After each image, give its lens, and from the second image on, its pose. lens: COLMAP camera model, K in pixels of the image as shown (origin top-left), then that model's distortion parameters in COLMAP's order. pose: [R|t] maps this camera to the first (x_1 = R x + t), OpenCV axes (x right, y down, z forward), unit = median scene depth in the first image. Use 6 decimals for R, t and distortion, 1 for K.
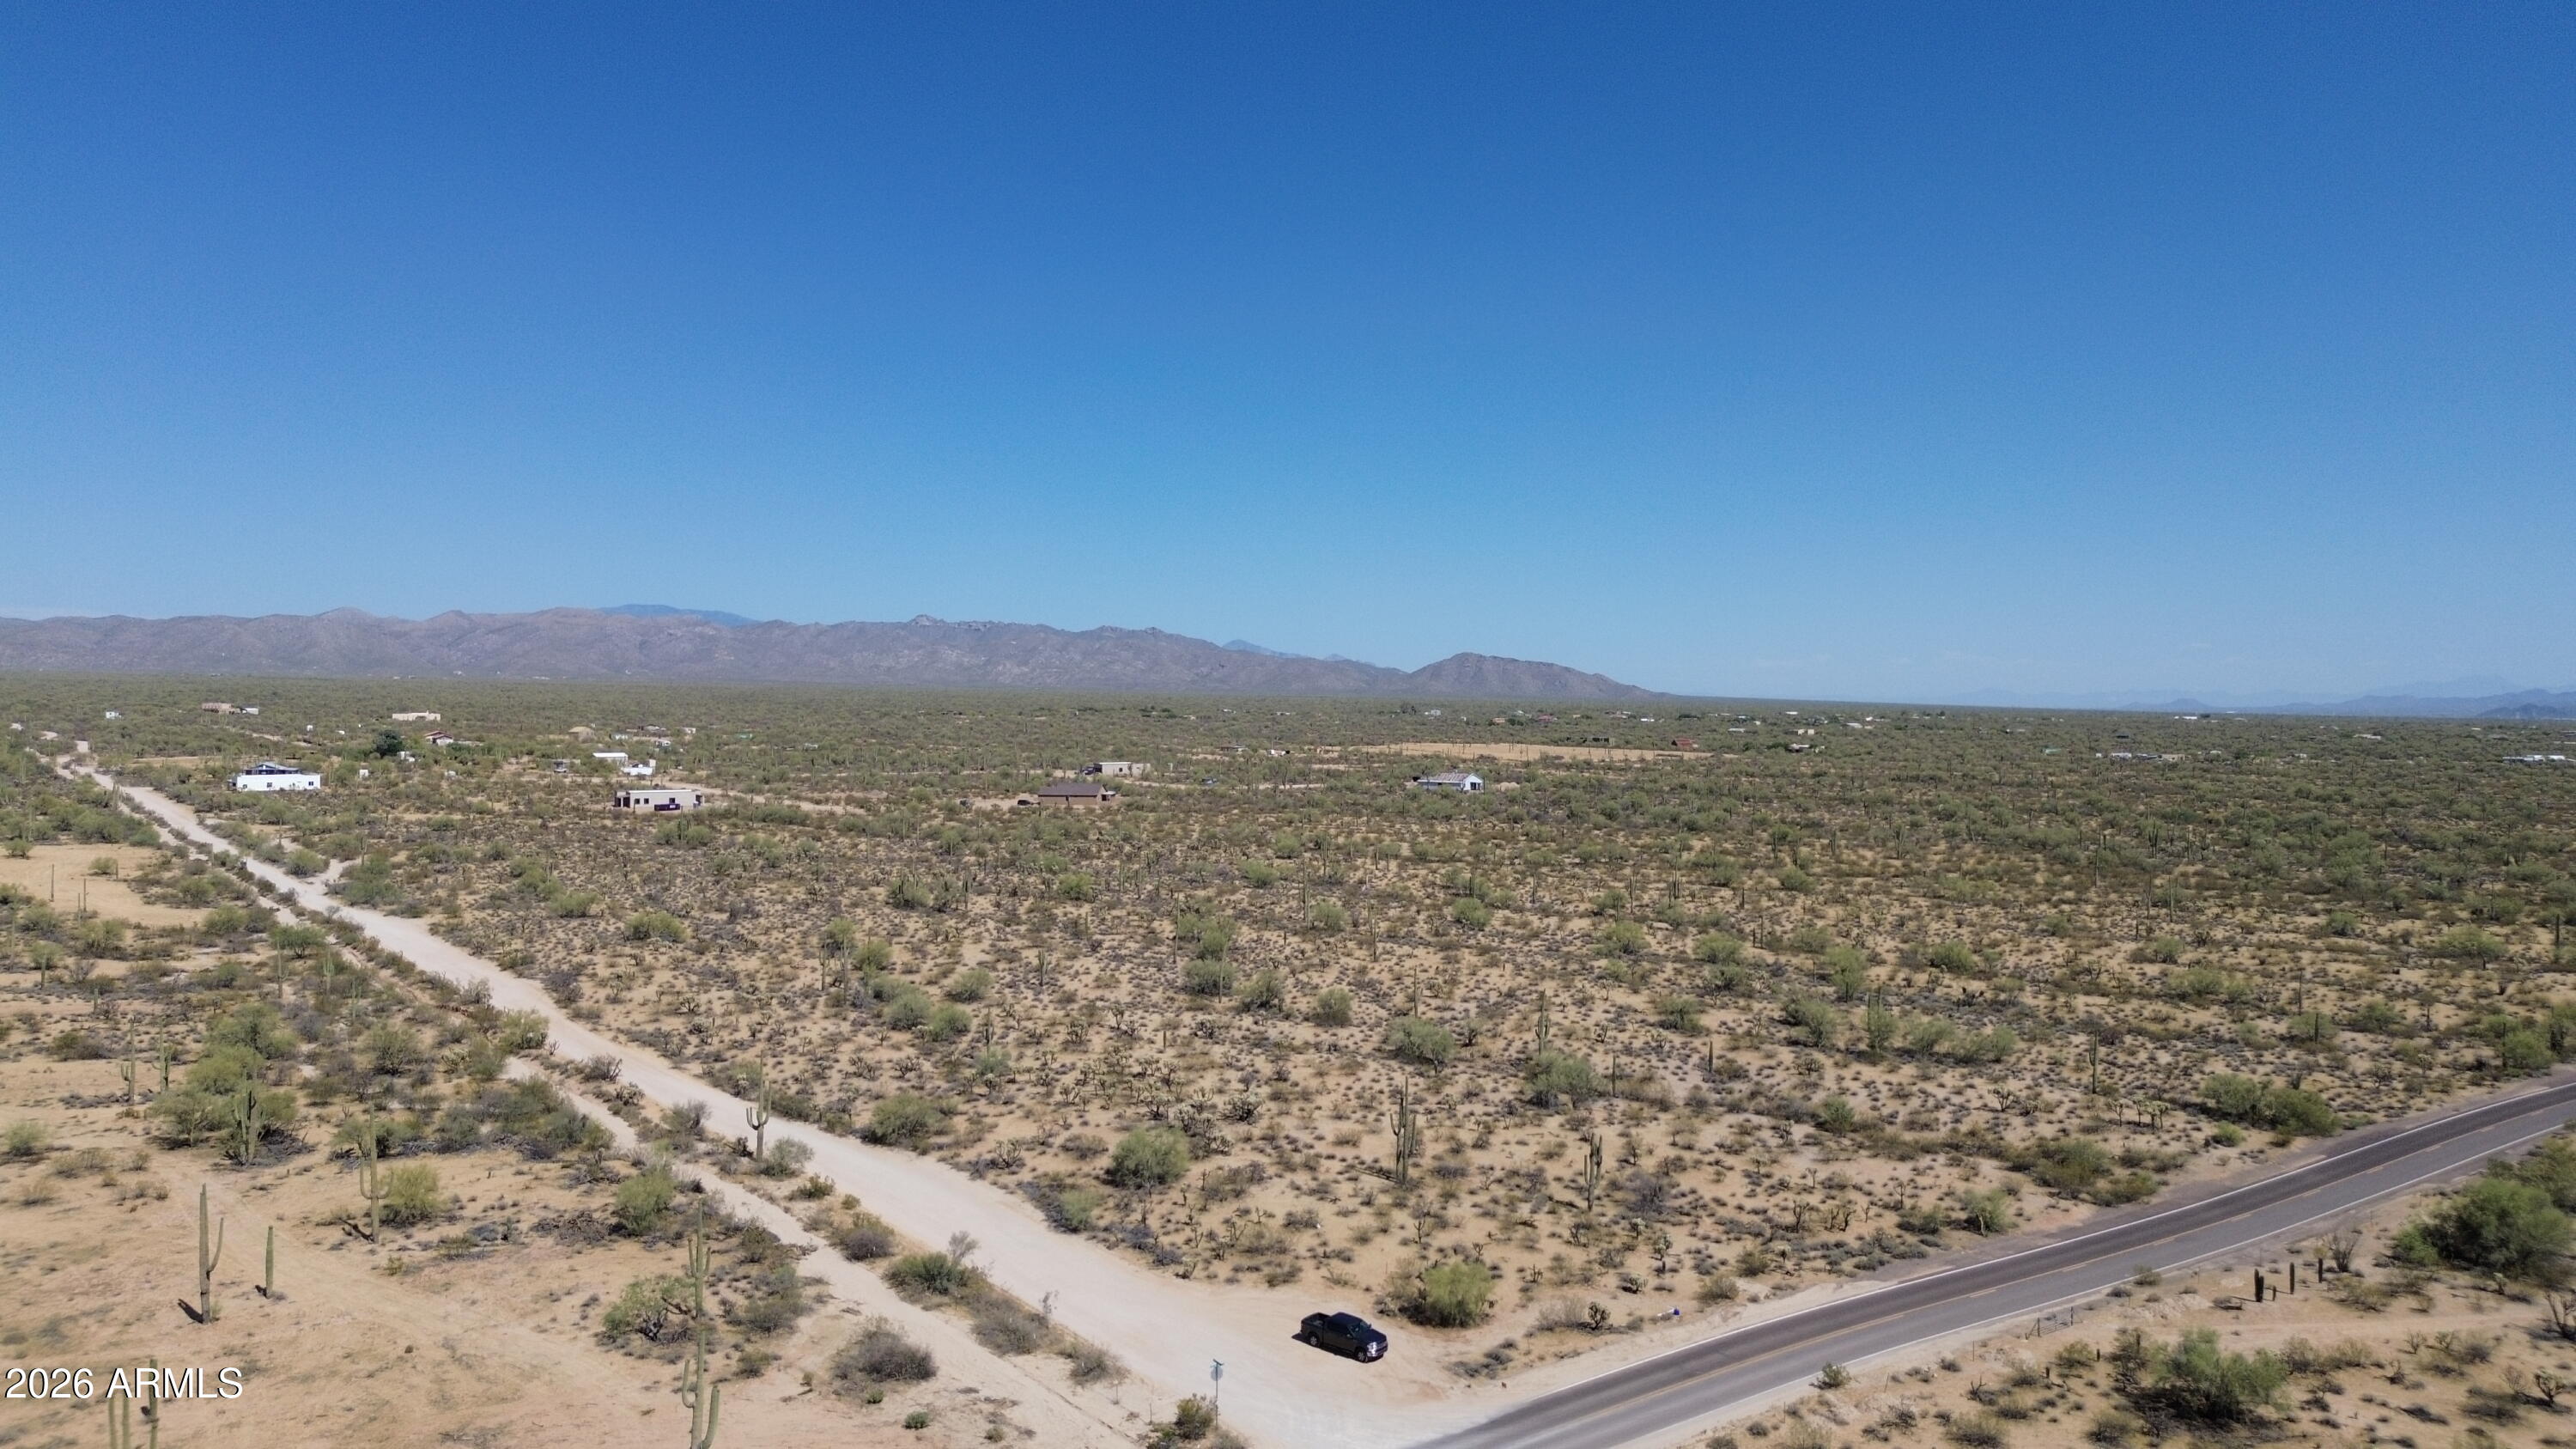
lens RADIAL K [[1821.0, 0, 1291.7], [0, 1821.0, 699.4], [0, 0, 1]] dist [0.080503, -0.083844]
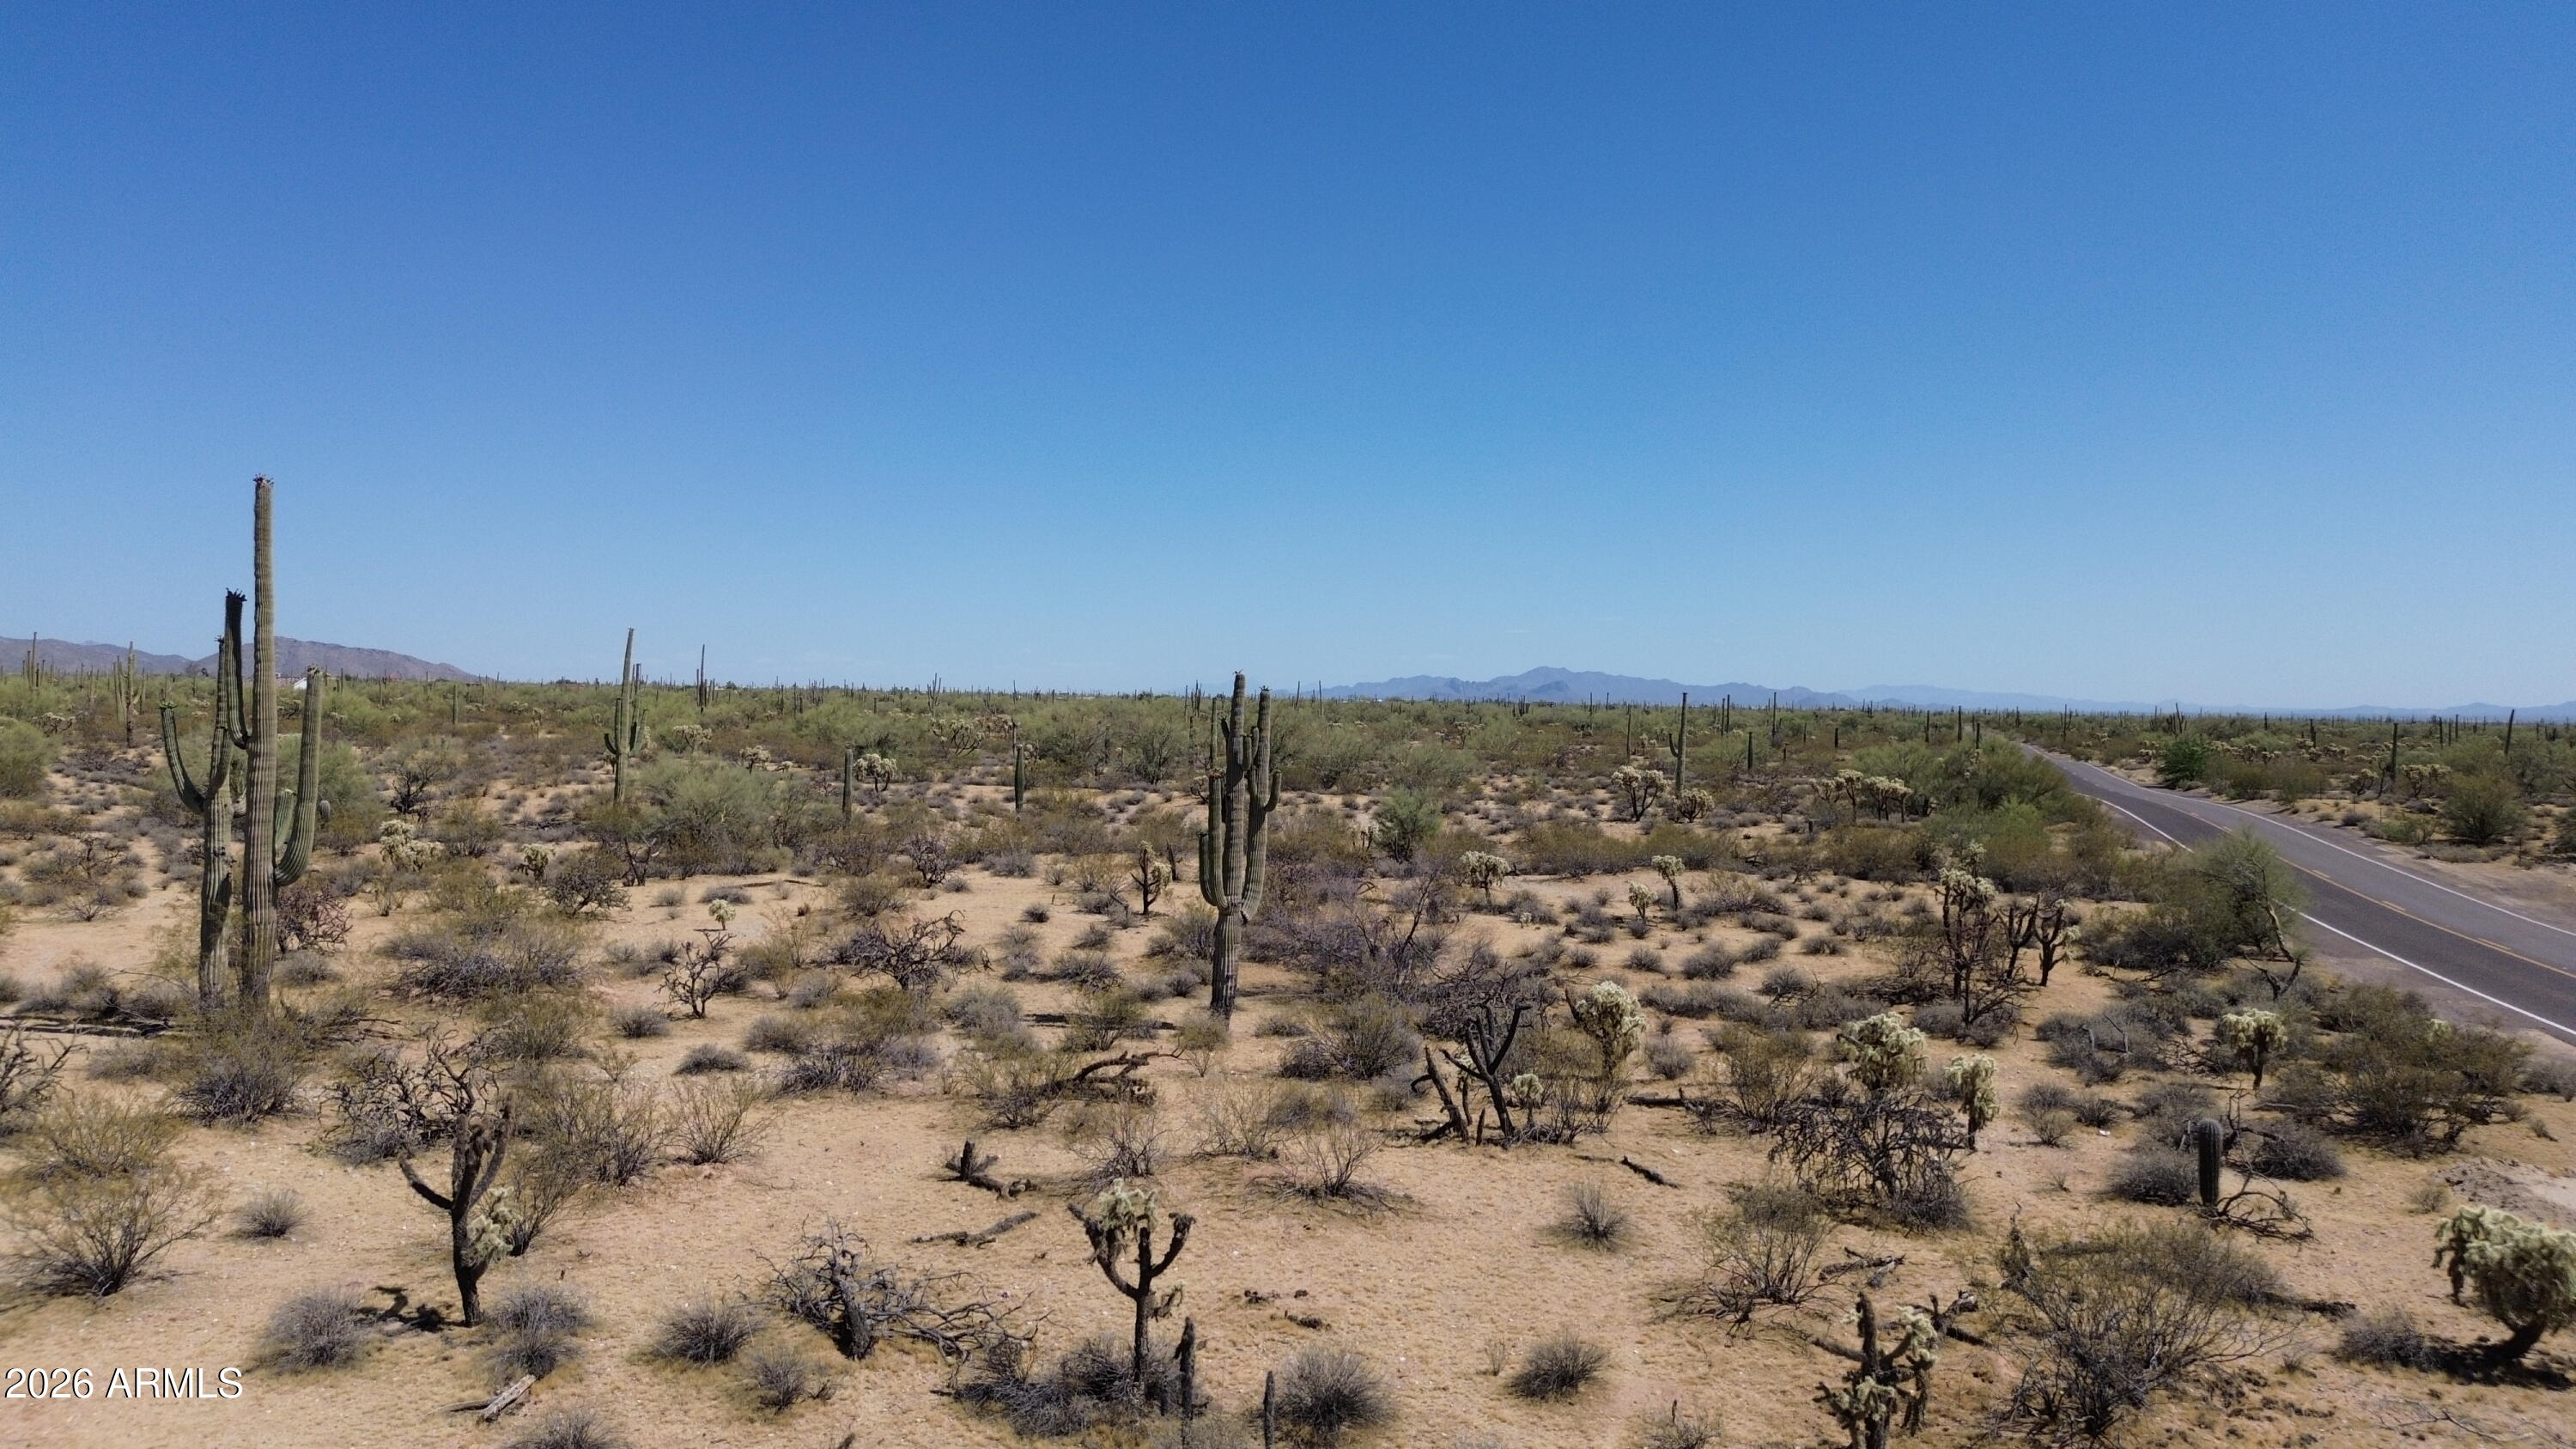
lens RADIAL K [[1821.0, 0, 1290.4], [0, 1821.0, 728.4], [0, 0, 1]] dist [0.080503, -0.083844]
pose [[0.826618, -0.010360, 0.562668, 0.026677], [0.001622, 0.999870, 0.016026, 0.143380], [-0.562761, -0.012335, 0.826528, 0.487712]]
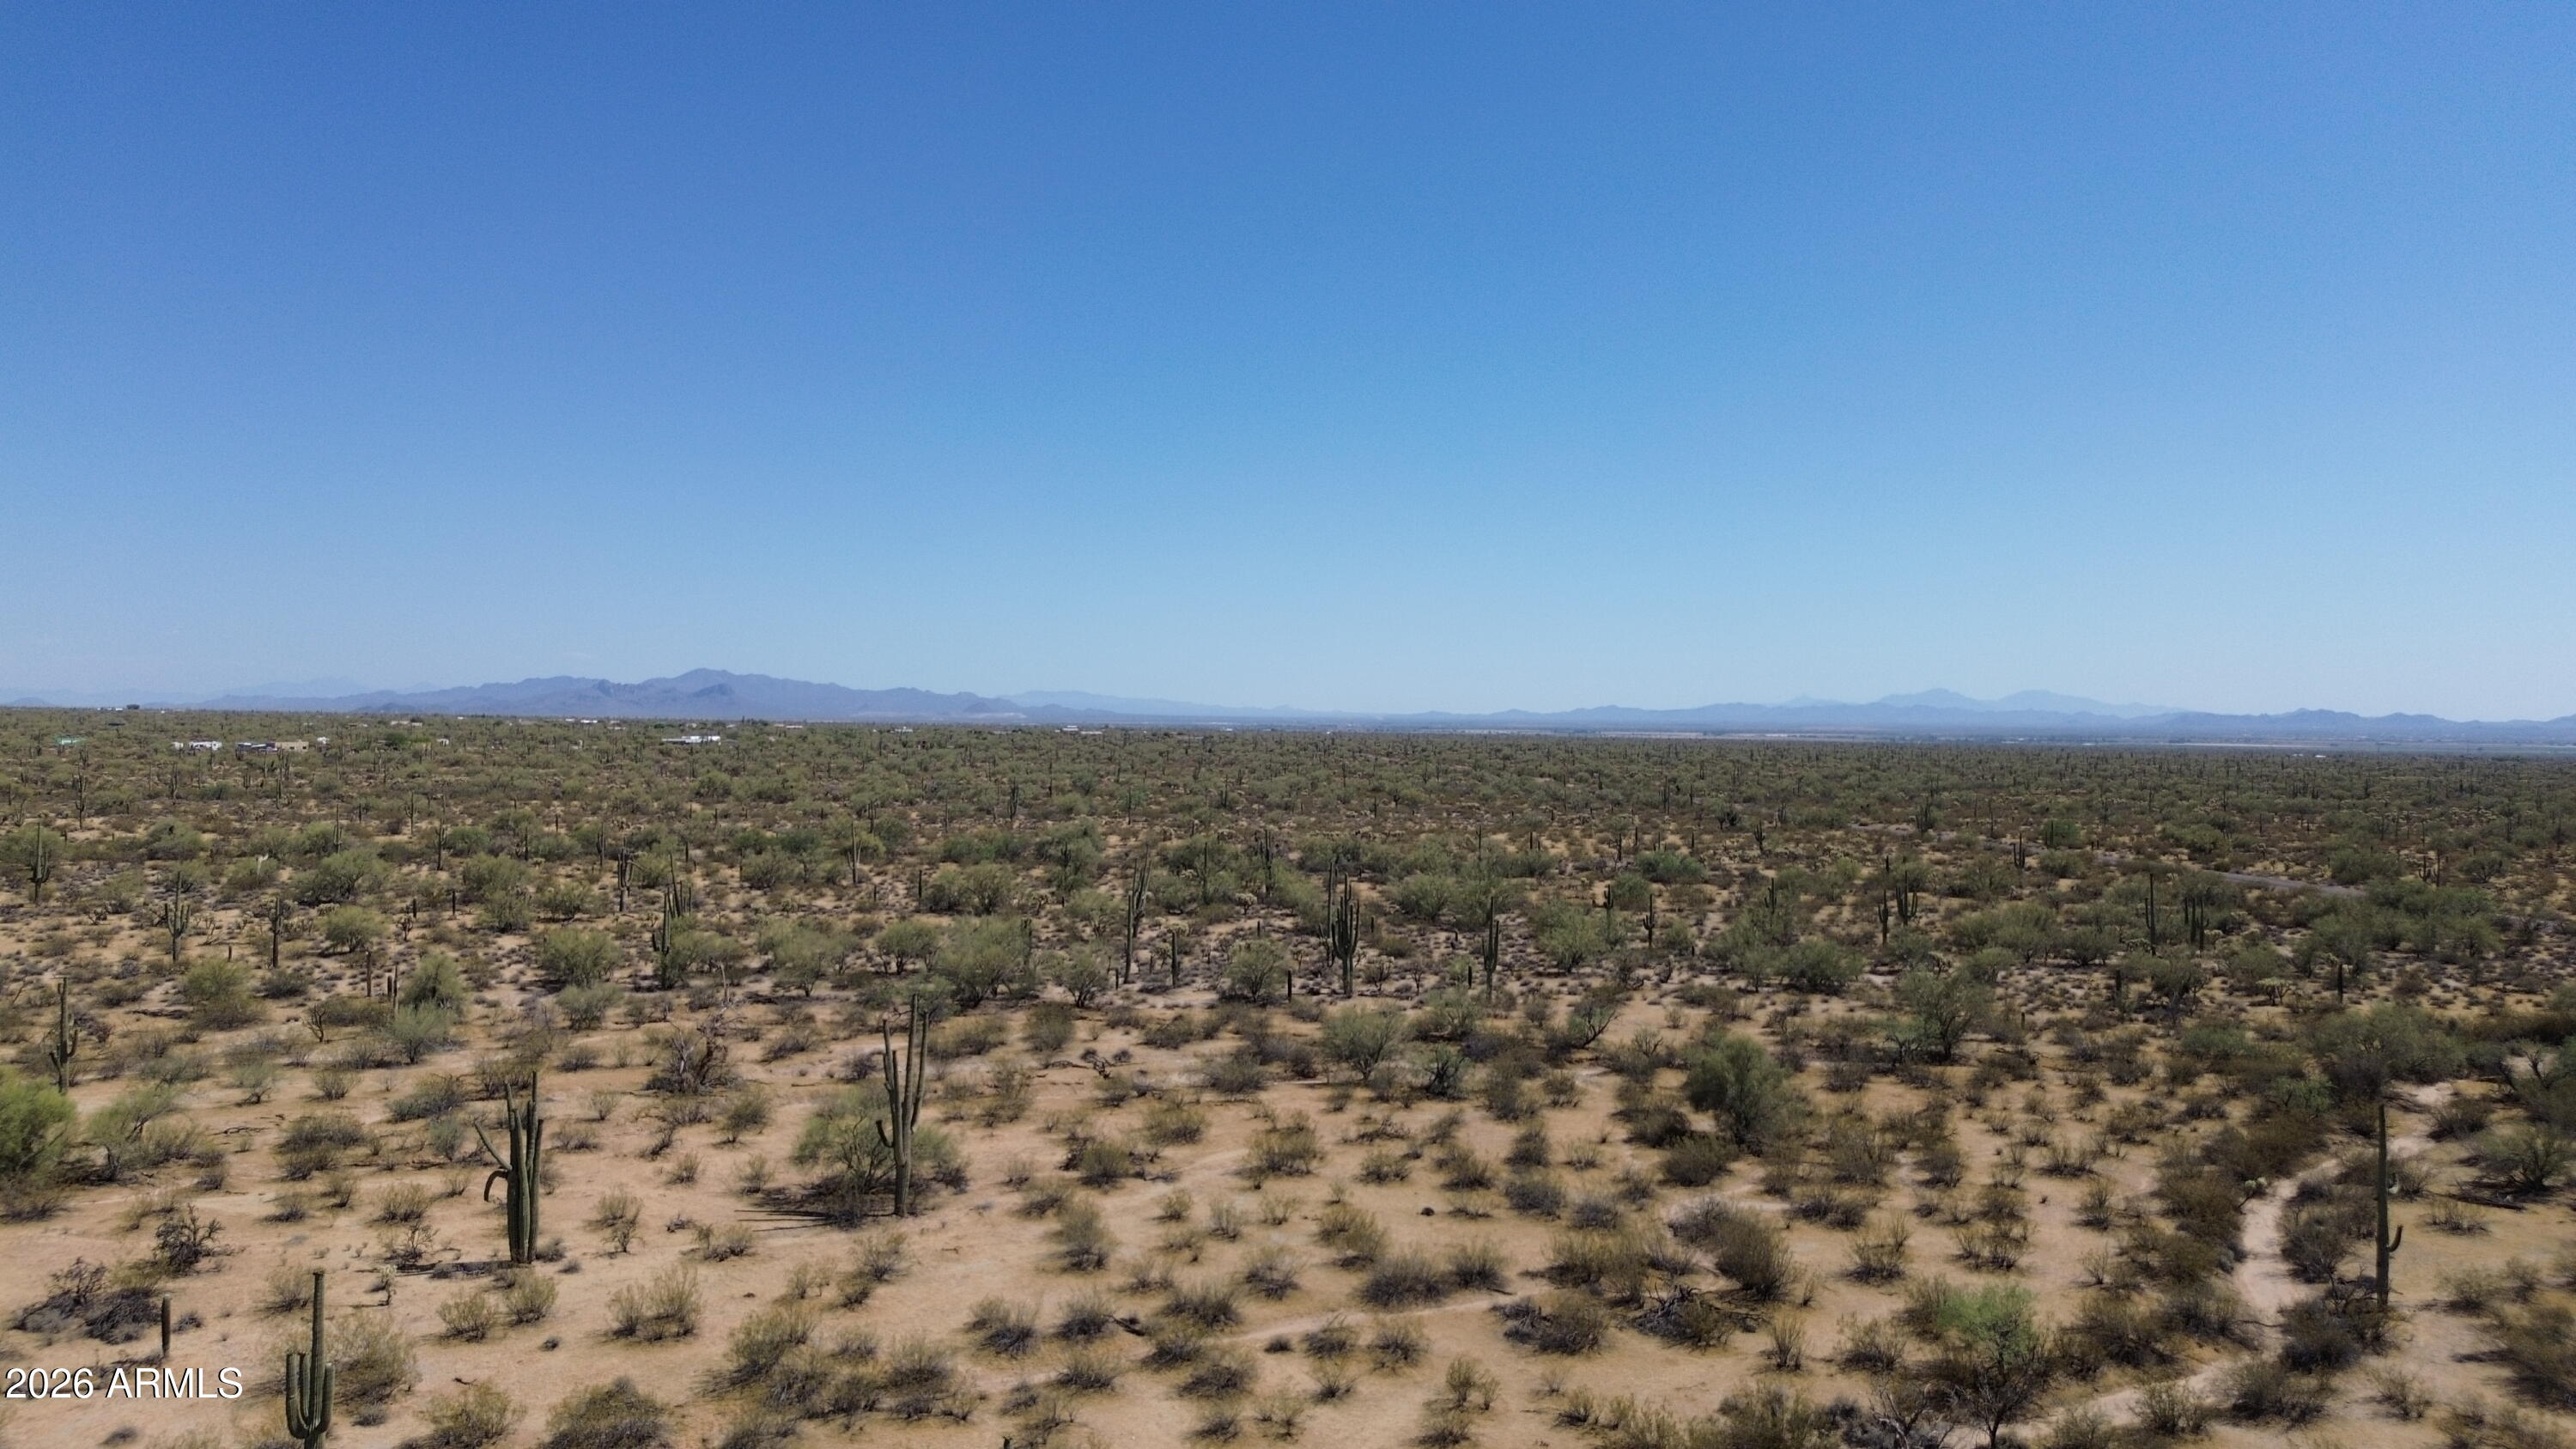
lens RADIAL K [[1821.0, 0, 1290.9], [0, 1821.0, 726.4], [0, 0, 1]] dist [0.080503, -0.083844]
pose [[0.498062, -0.009215, 0.867093, 0.318434], [-0.003514, 0.999914, 0.012645, 0.052163], [-0.867134, -0.009345, 0.497987, 1.438923]]
